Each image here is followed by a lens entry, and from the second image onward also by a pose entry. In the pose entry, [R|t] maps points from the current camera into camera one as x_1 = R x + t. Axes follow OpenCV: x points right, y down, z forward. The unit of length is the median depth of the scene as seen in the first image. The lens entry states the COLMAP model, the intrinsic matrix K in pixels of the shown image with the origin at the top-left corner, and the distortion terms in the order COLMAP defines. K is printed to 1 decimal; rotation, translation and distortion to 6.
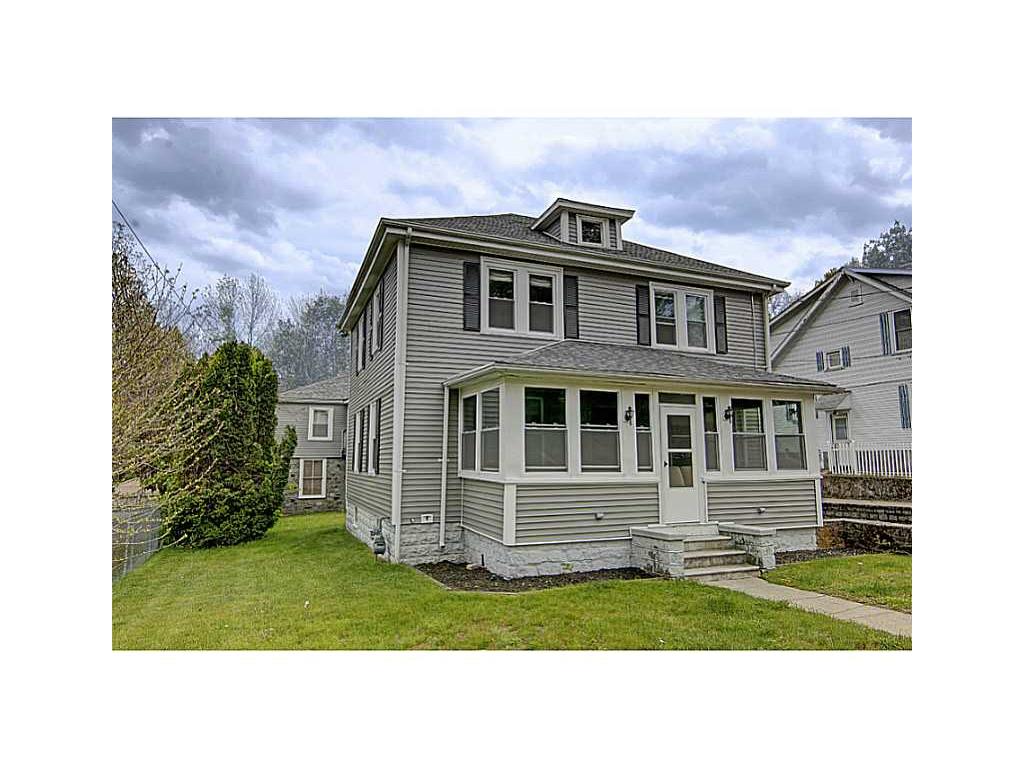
lens RADIAL K [[569.1, 0, 512.0], [0, 569.1, 384.0], [0, 0, 1]] dist [-0.004023, 0.000056]
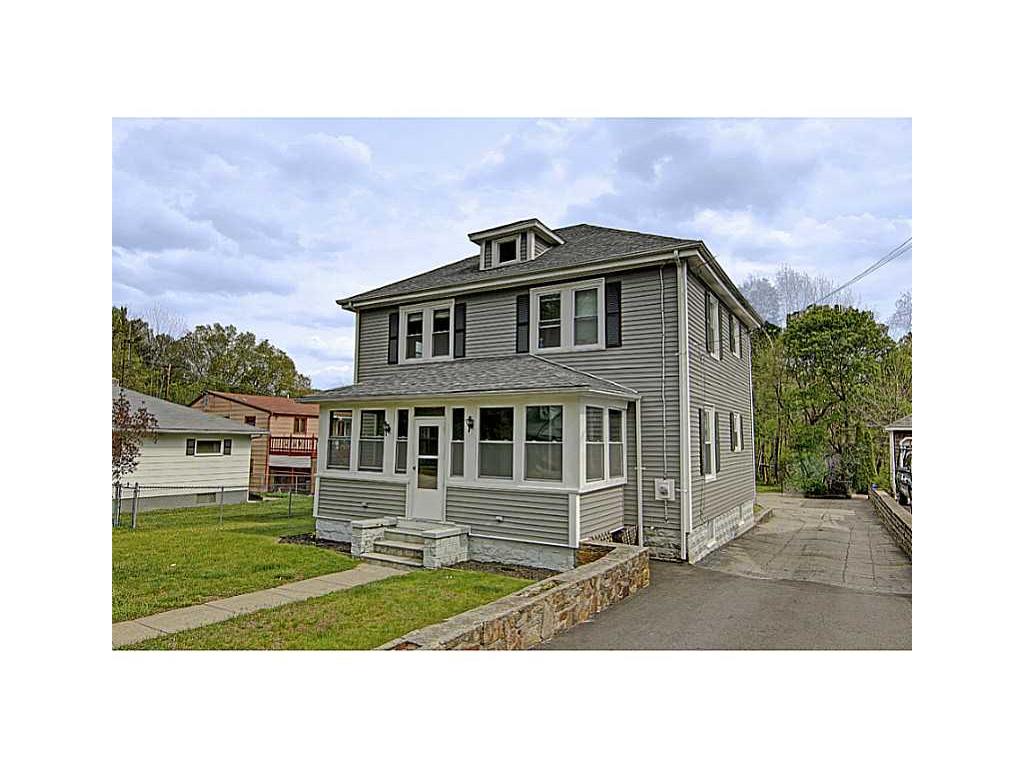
lens RADIAL K [[569.1, 0, 512.0], [0, 569.1, 384.0], [0, 0, 1]] dist [-0.004023, 0.000056]
pose [[0.599080, -0.070507, -0.797579, 1.281132], [0.093693, 0.995445, -0.017624, 0.005651], [0.795189, -0.064170, 0.602957, 0.434097]]
